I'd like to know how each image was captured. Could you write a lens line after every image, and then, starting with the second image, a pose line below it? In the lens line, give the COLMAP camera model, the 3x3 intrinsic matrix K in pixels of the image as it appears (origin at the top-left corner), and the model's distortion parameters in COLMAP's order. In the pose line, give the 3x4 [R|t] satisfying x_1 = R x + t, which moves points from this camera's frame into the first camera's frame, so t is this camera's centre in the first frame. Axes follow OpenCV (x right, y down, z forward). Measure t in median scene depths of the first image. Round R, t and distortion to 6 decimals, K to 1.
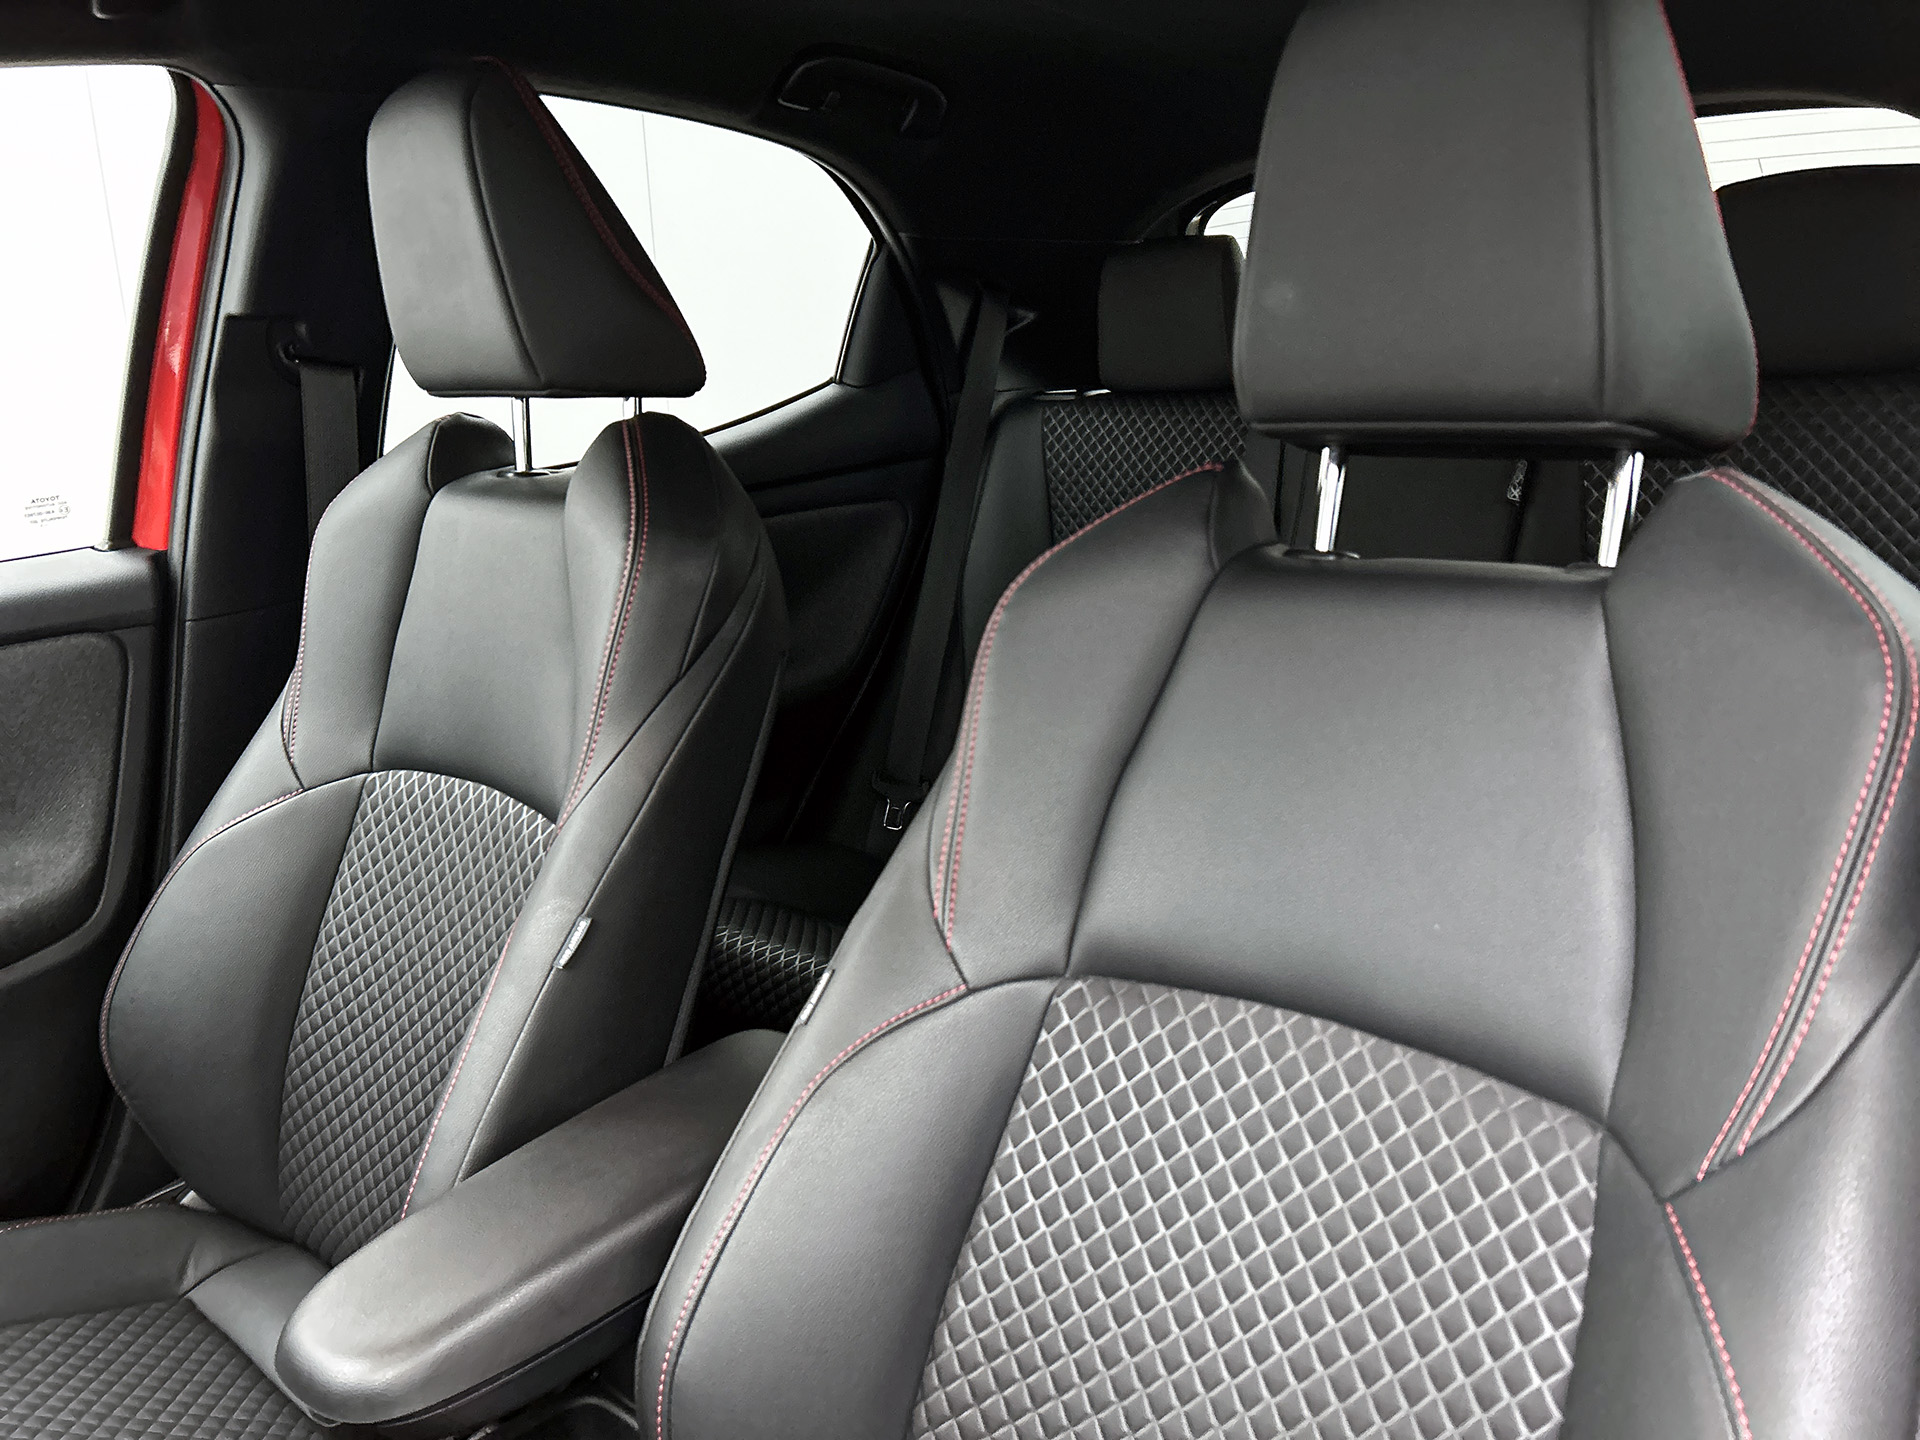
lens RADIAL K [[1456.1, 0, 994.2], [0, 1456.1, 718.8], [0, 0, 1]] dist [0.065019, -0.070365]
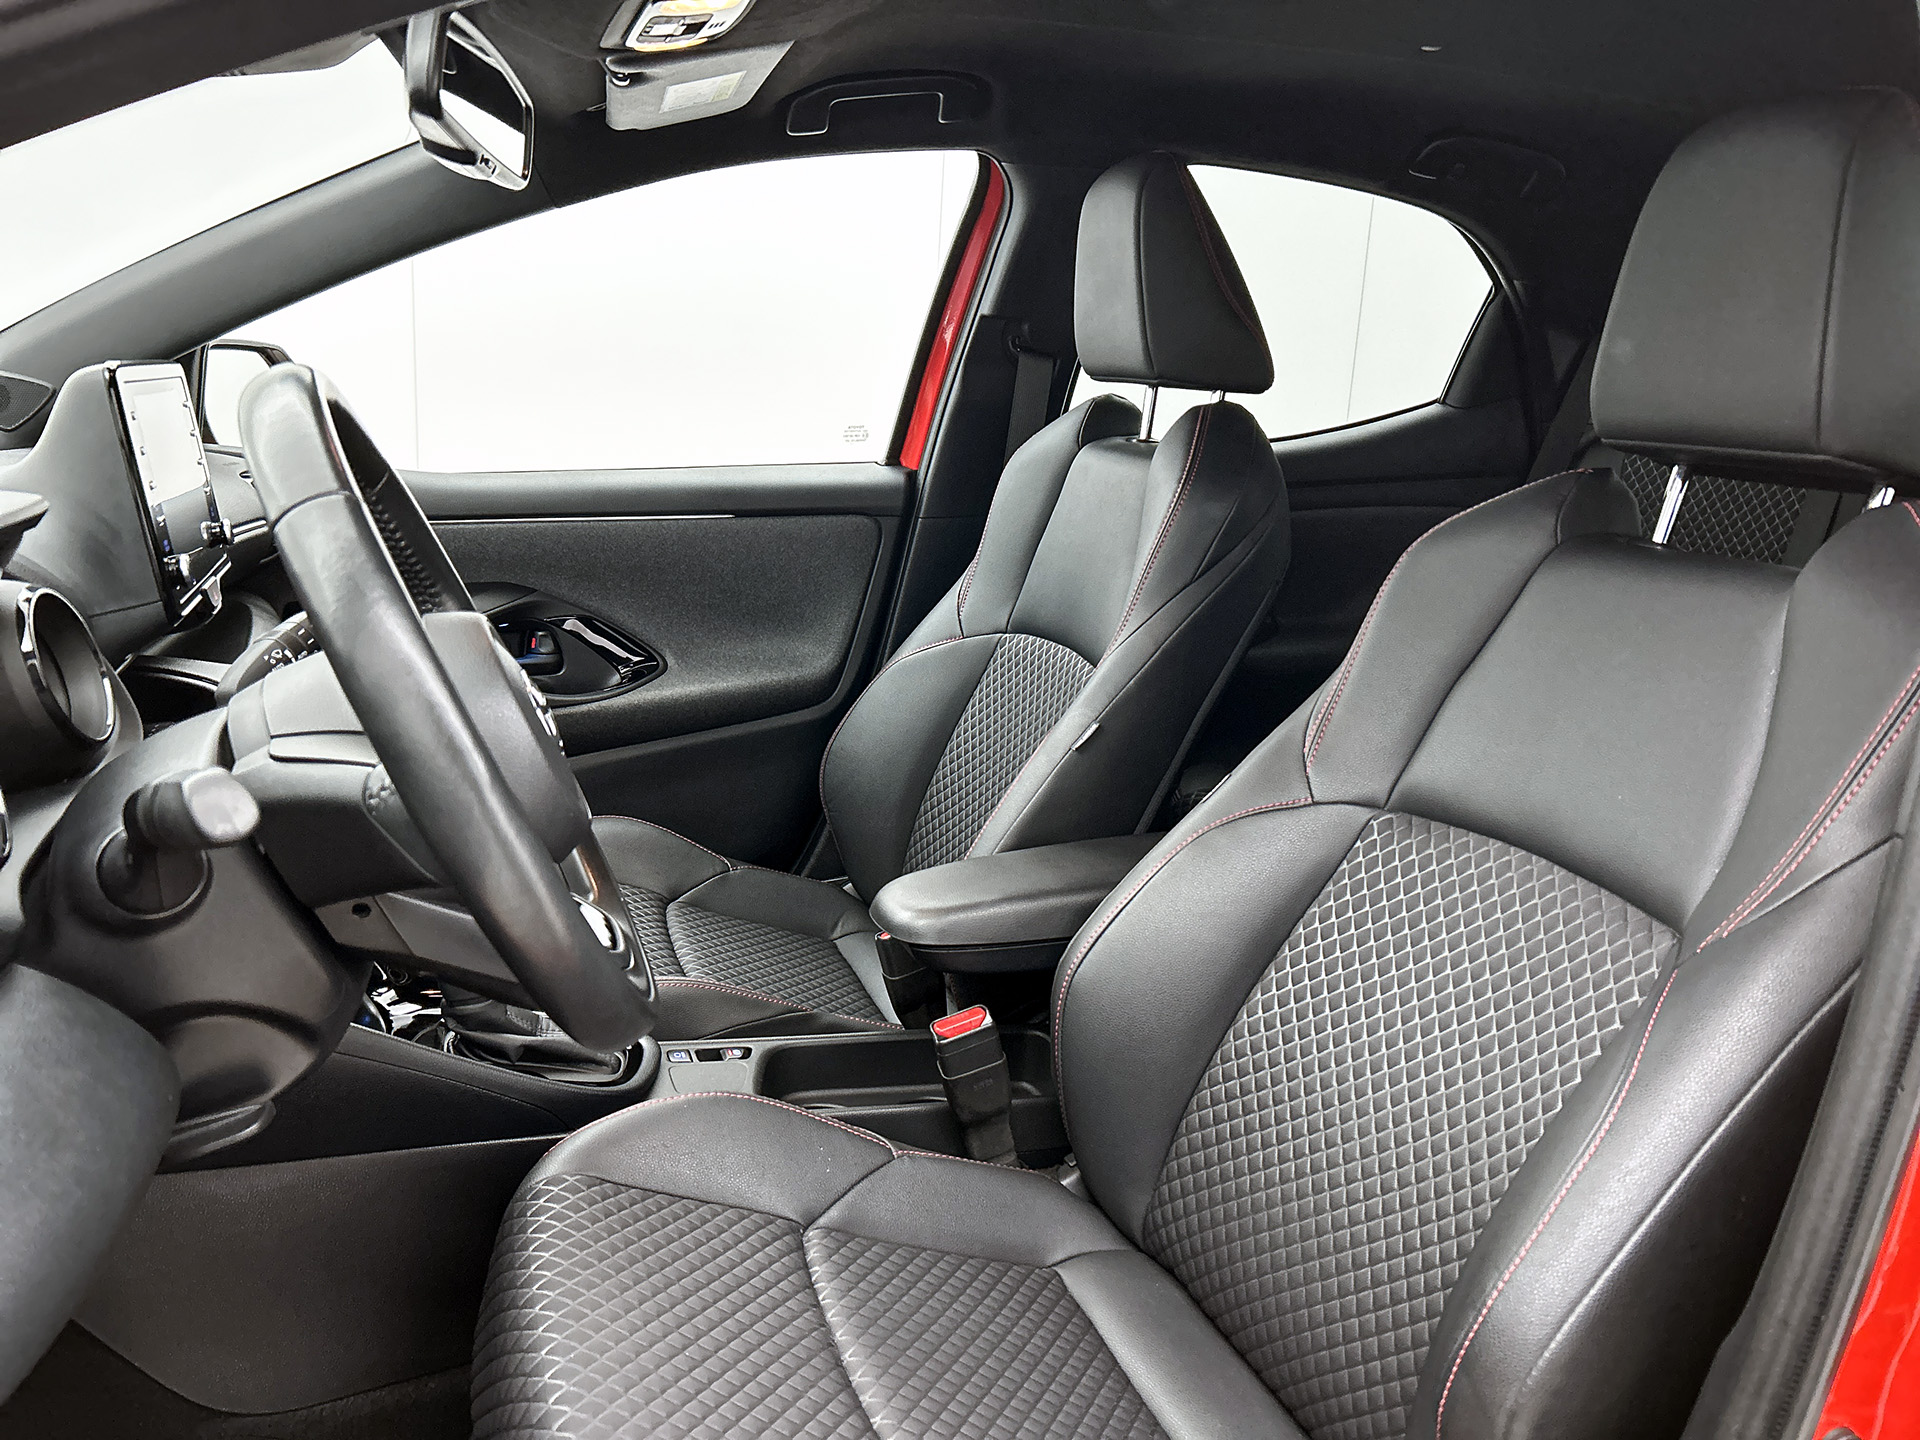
lens RADIAL K [[1456.1, 0, 994.2], [0, 1456.1, 718.8], [0, 0, 1]] dist [0.065019, -0.070365]
pose [[0.881591, 0.186779, -0.433488, 0.223296], [-0.193217, 0.980709, 0.029614, 0.085349], [0.430657, 0.057650, 0.900673, -0.321310]]
